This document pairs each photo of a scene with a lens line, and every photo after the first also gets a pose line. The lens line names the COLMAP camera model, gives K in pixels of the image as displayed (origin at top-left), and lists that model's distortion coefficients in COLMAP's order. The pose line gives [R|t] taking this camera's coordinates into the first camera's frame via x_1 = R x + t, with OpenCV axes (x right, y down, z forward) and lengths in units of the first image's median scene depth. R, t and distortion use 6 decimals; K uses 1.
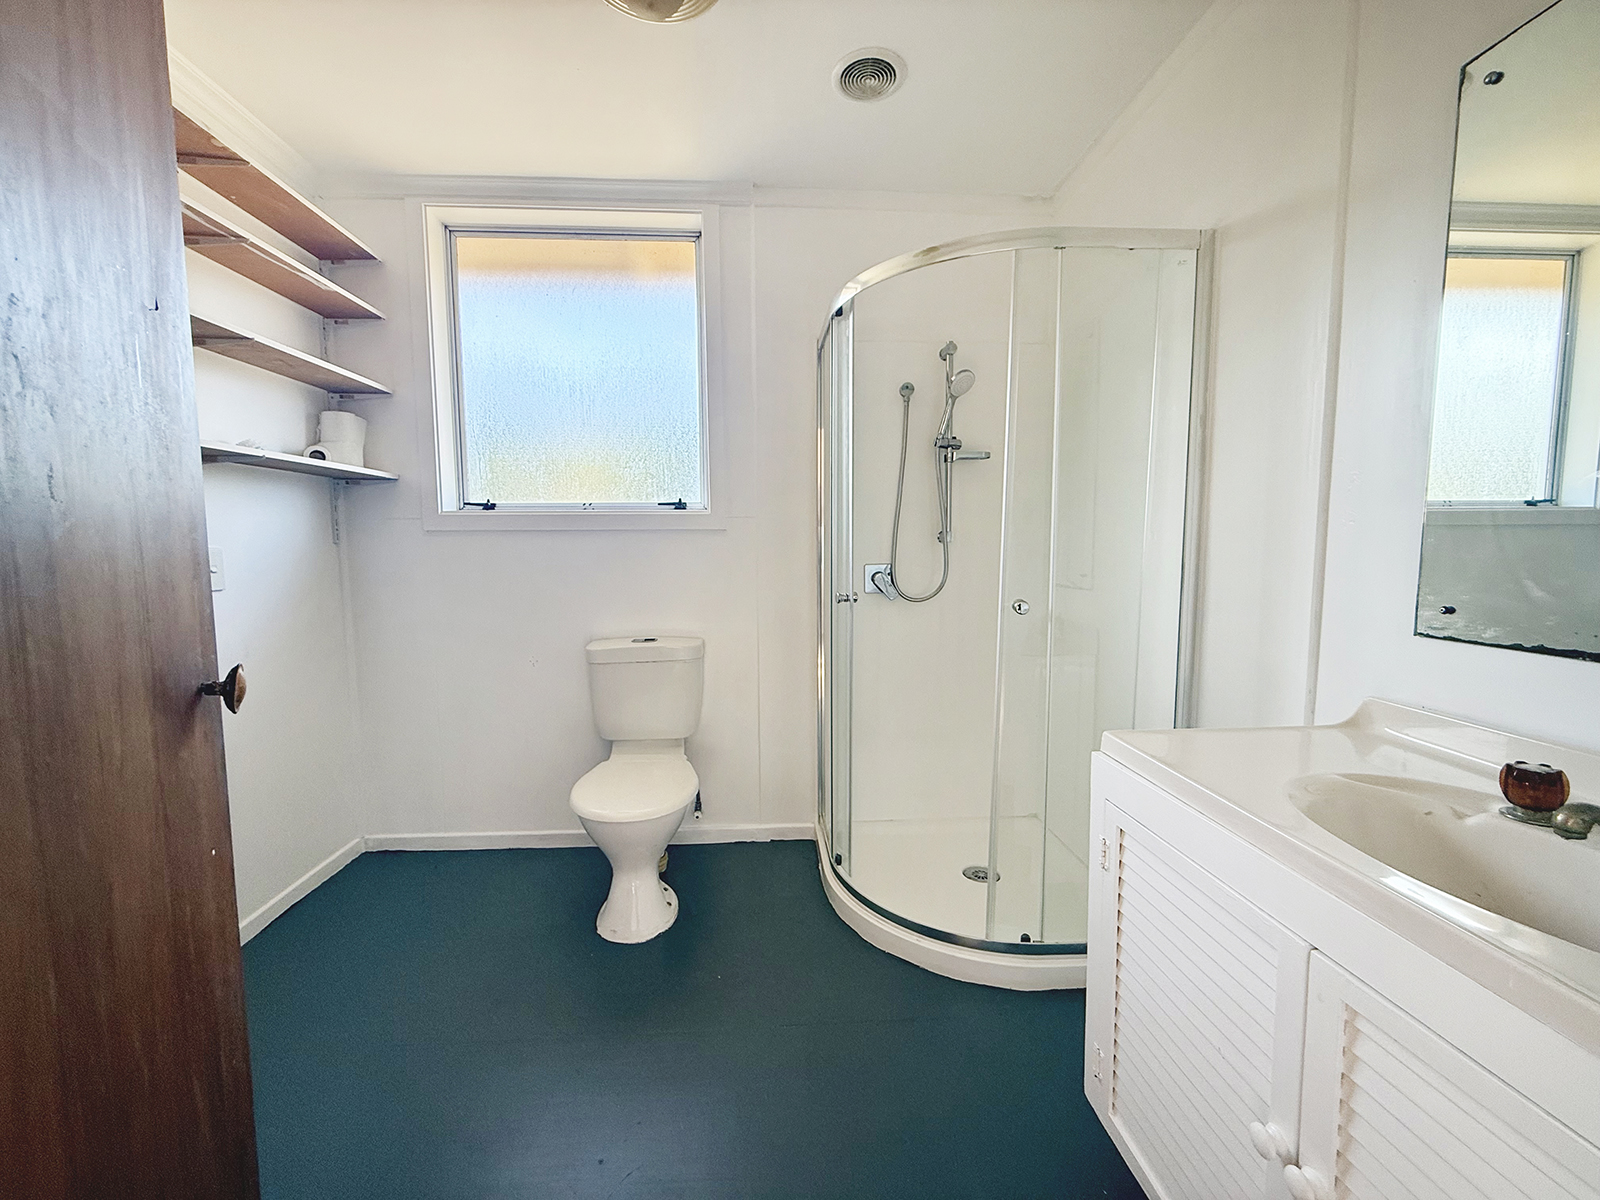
lens RADIAL K [[636.5, 0, 795.1], [0, 636.5, 601.0], [0, 0, 1]] dist [0.001606, 0.000151]
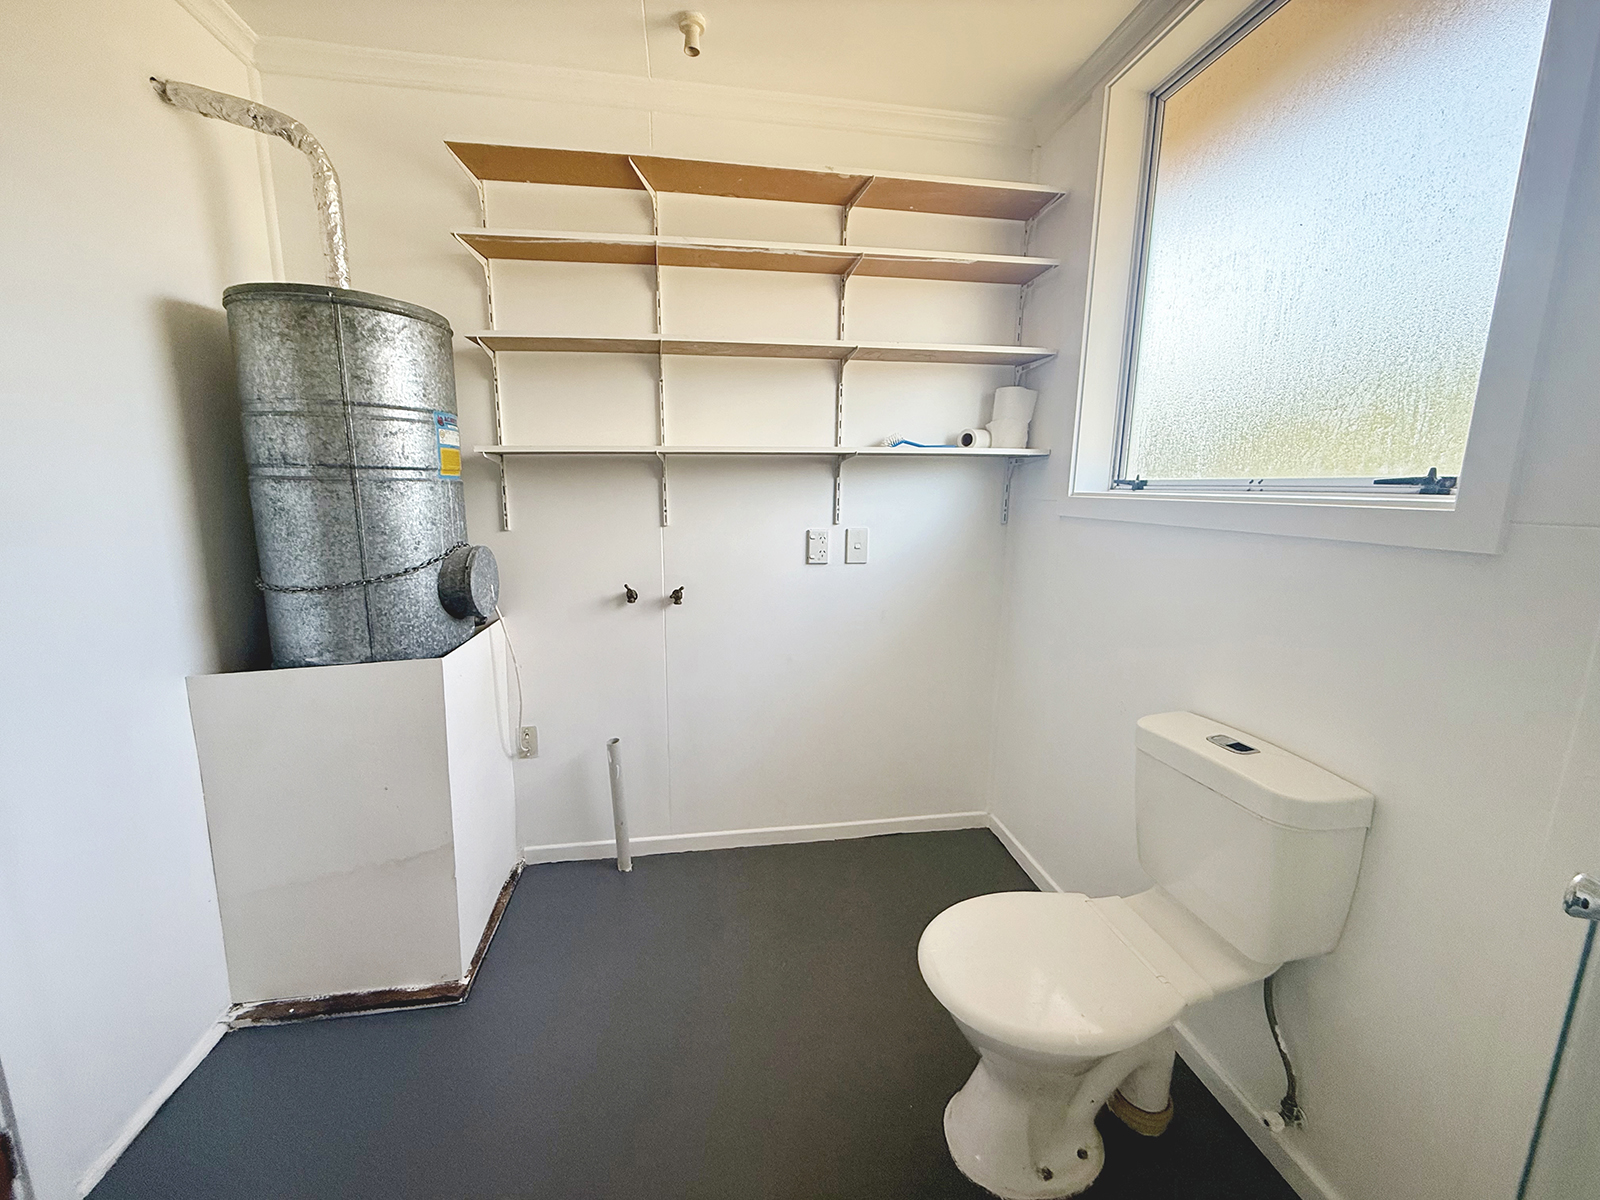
lens RADIAL K [[636.5, 0, 795.1], [0, 636.5, 601.0], [0, 0, 1]] dist [0.001606, 0.000151]
pose [[0.108077, 0.184314, -0.976907, 0.219452], [-0.097162, 0.979917, 0.174132, -0.111298], [0.989383, 0.076099, 0.123815, 0.551899]]
